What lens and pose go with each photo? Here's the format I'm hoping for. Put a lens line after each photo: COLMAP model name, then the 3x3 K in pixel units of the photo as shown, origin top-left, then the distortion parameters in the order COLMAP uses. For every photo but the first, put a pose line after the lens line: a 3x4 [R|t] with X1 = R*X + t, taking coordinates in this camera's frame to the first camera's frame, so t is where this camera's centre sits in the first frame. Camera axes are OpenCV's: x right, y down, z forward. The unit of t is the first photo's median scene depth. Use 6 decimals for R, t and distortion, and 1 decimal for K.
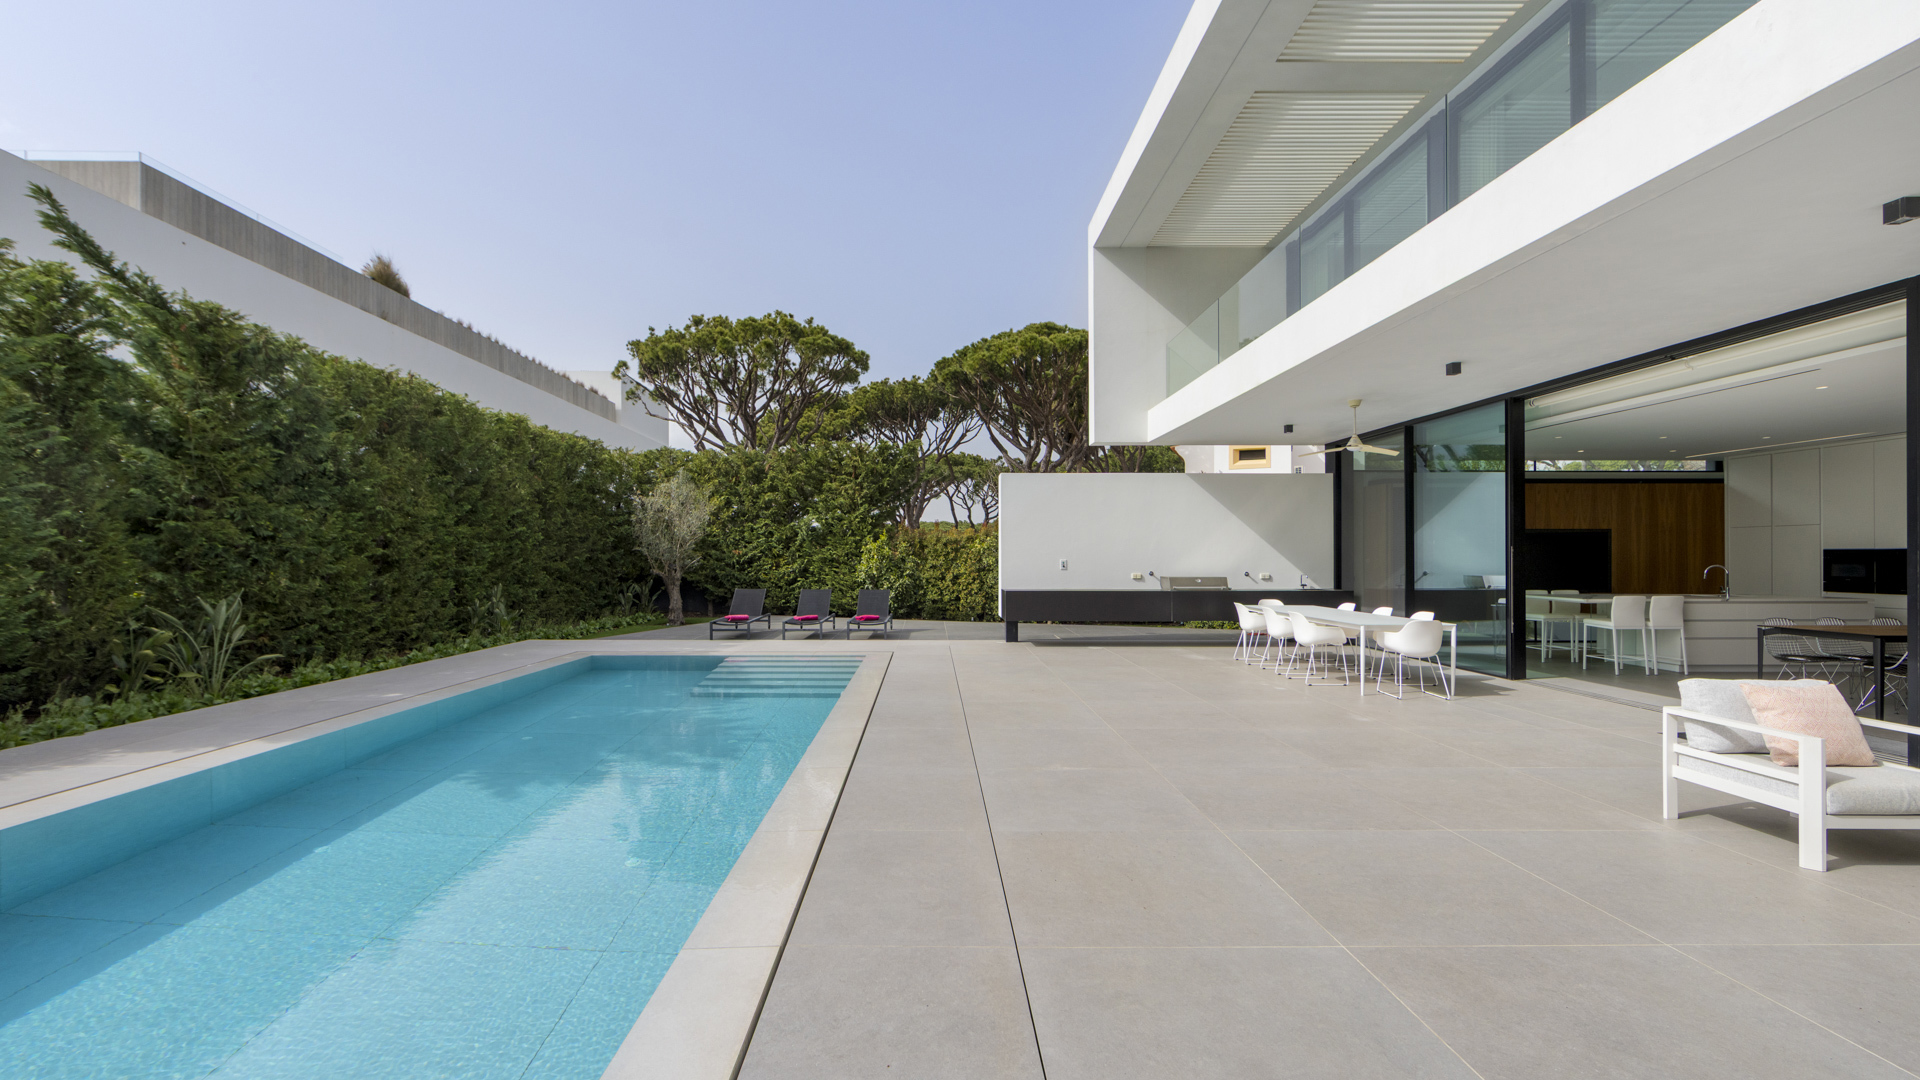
lens RADIAL K [[759.7, 0, 958.8], [0, 759.7, 548.4], [0, 0, 1]] dist [0.000060, 0.000030]
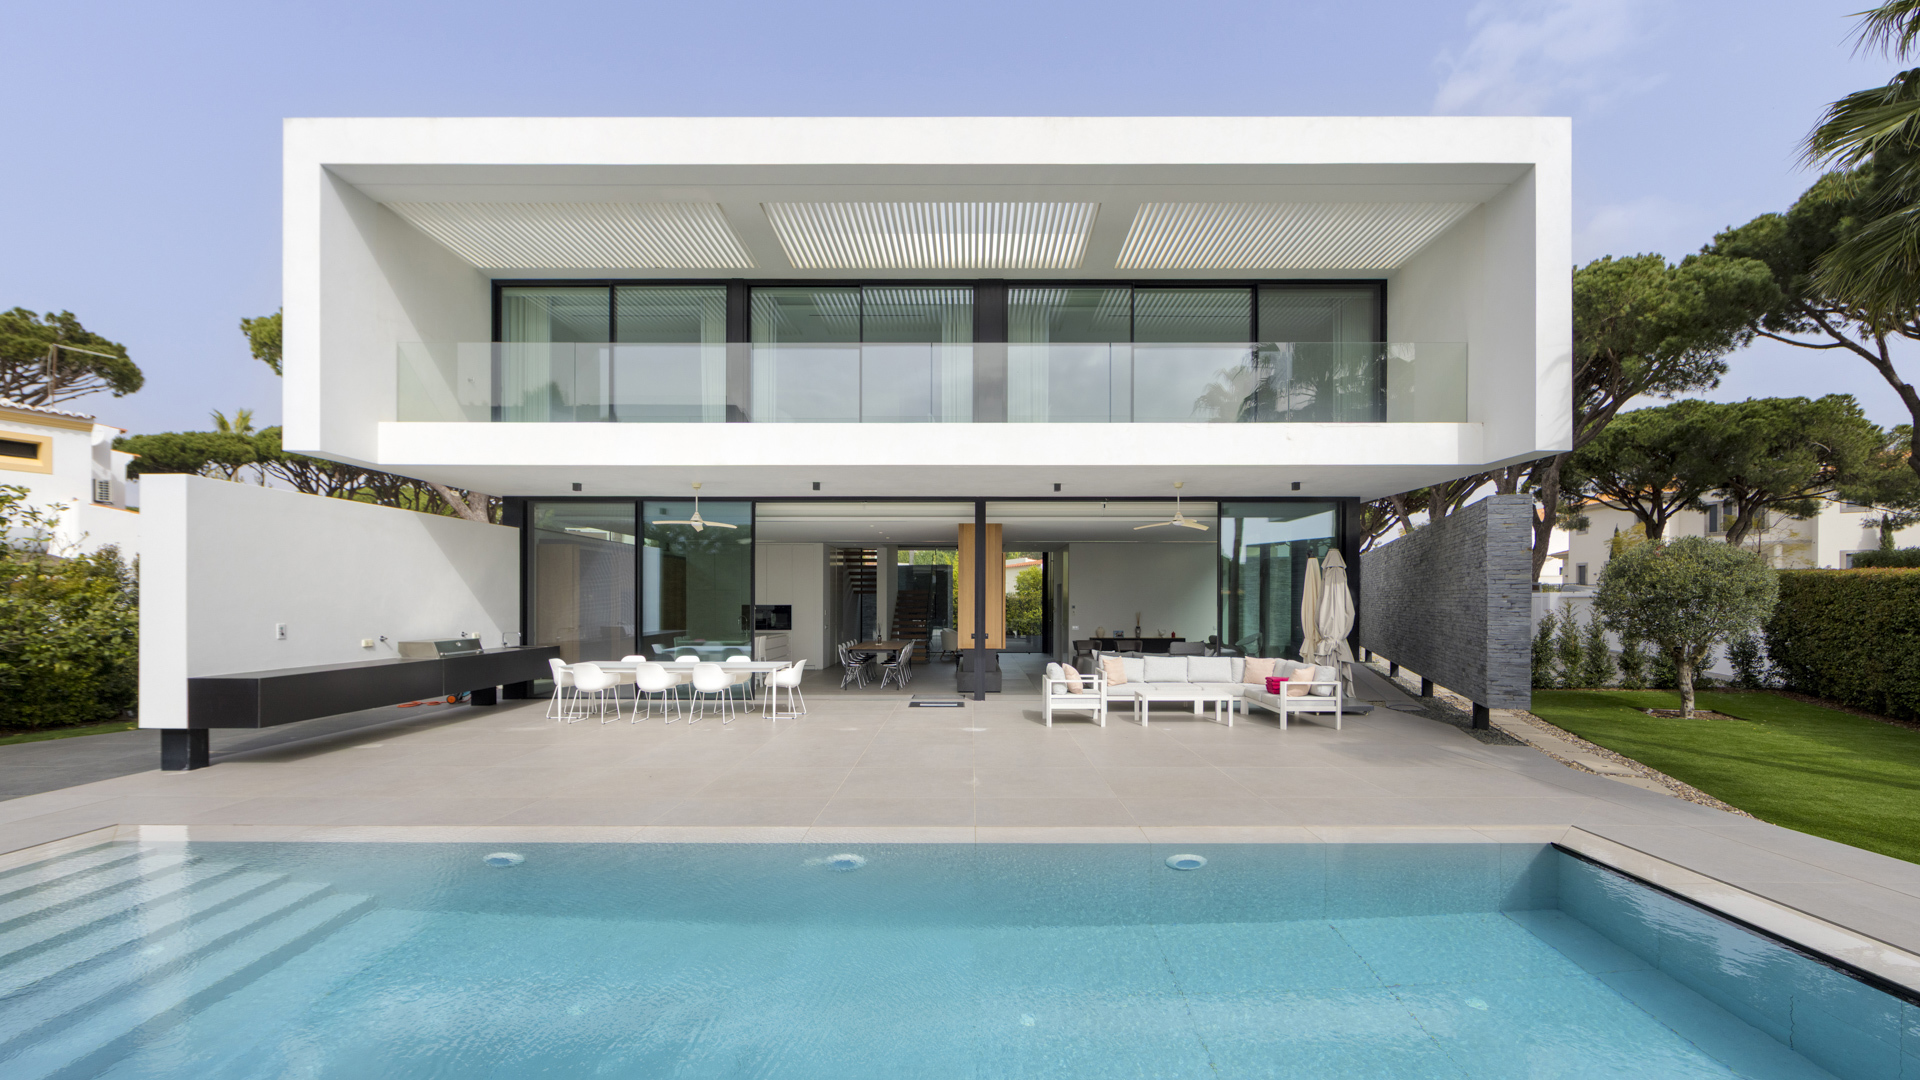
lens RADIAL K [[778.6, 0, 966.5], [0, 778.6, 600.9], [0, 0, 1]] dist [-0.008093, 0.000044]
pose [[0.027260, 0.001124, 0.999628, -0.512967], [-0.010025, 0.999949, -0.000851, -0.010105], [-0.999578, -0.009999, 0.027270, 0.408387]]
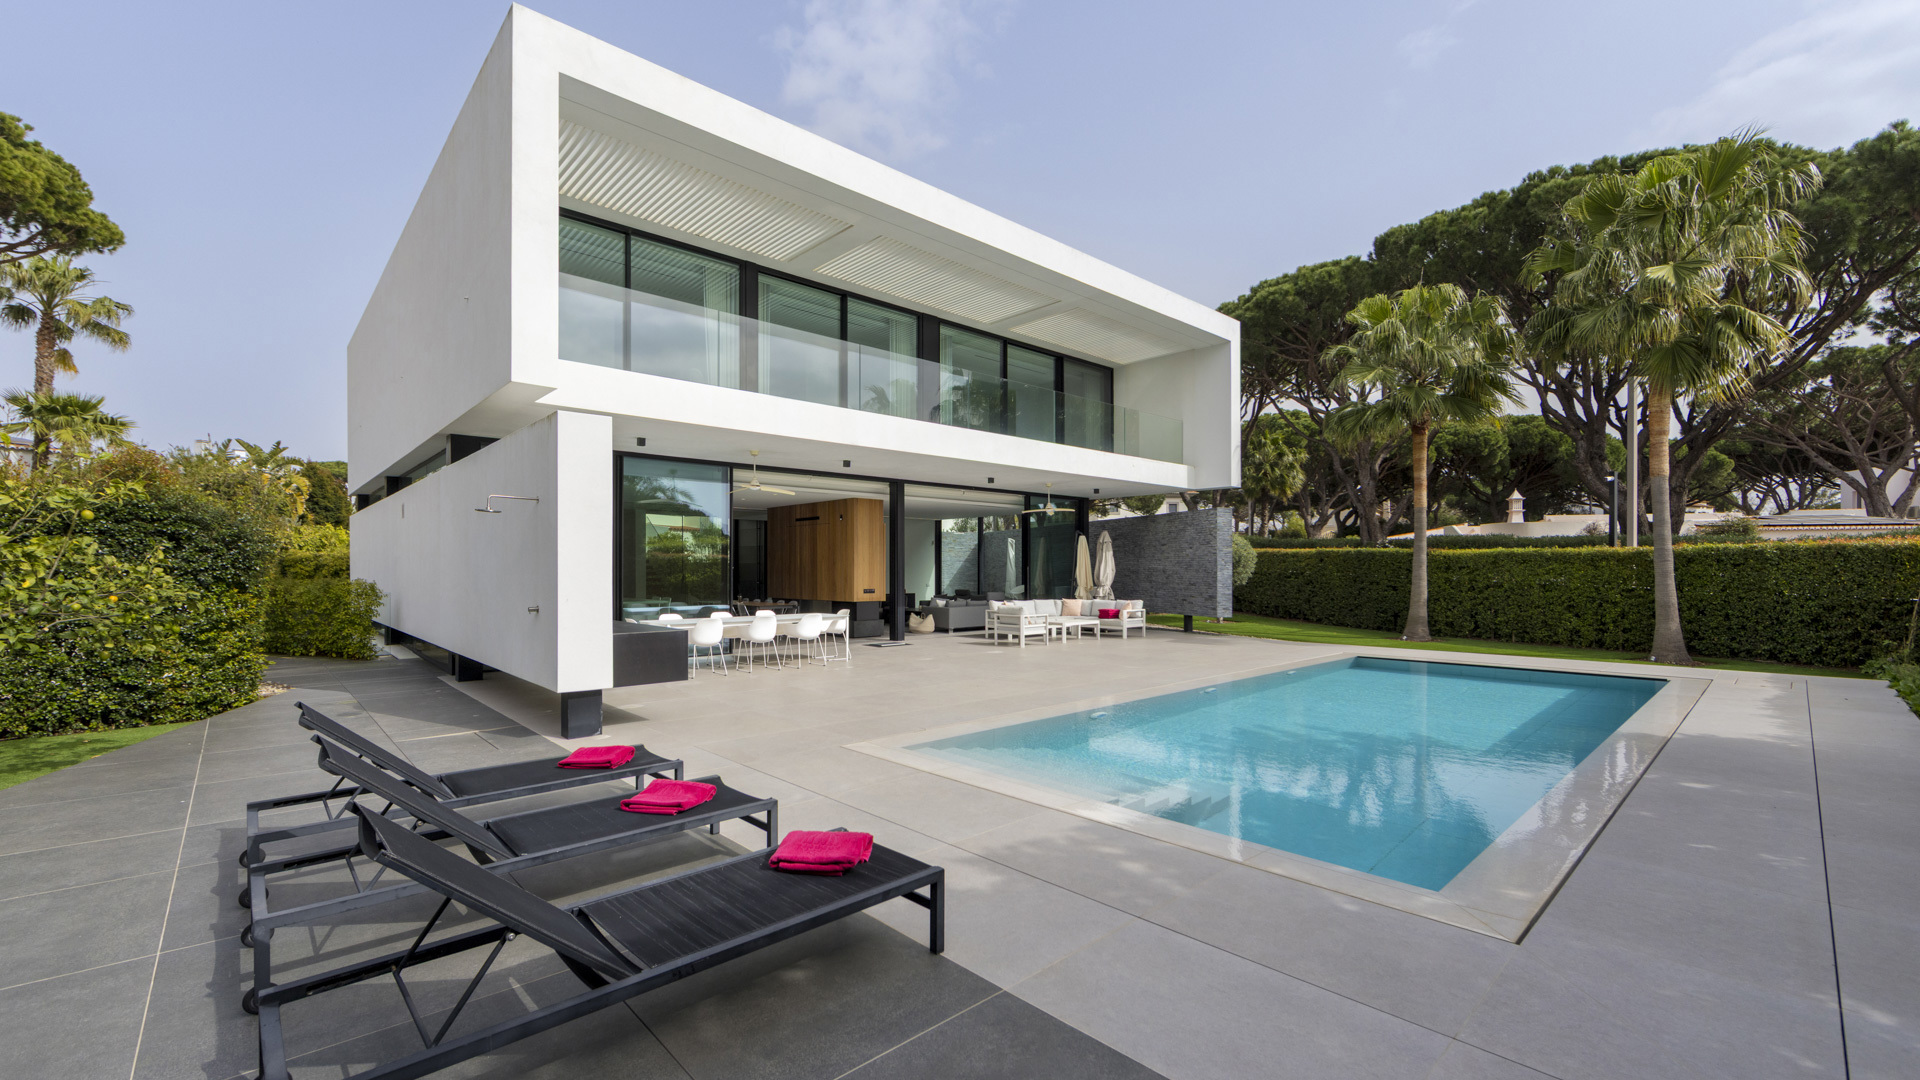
lens RADIAL K [[759.7, 0, 958.8], [0, 759.7, 548.4], [0, 0, 1]] dist [0.000060, 0.000030]
pose [[-0.650370, 0.009470, 0.759559, -0.506116], [-0.012408, 0.999656, -0.023088, -0.005088], [-0.759516, -0.024441, -0.650029, 1.175454]]
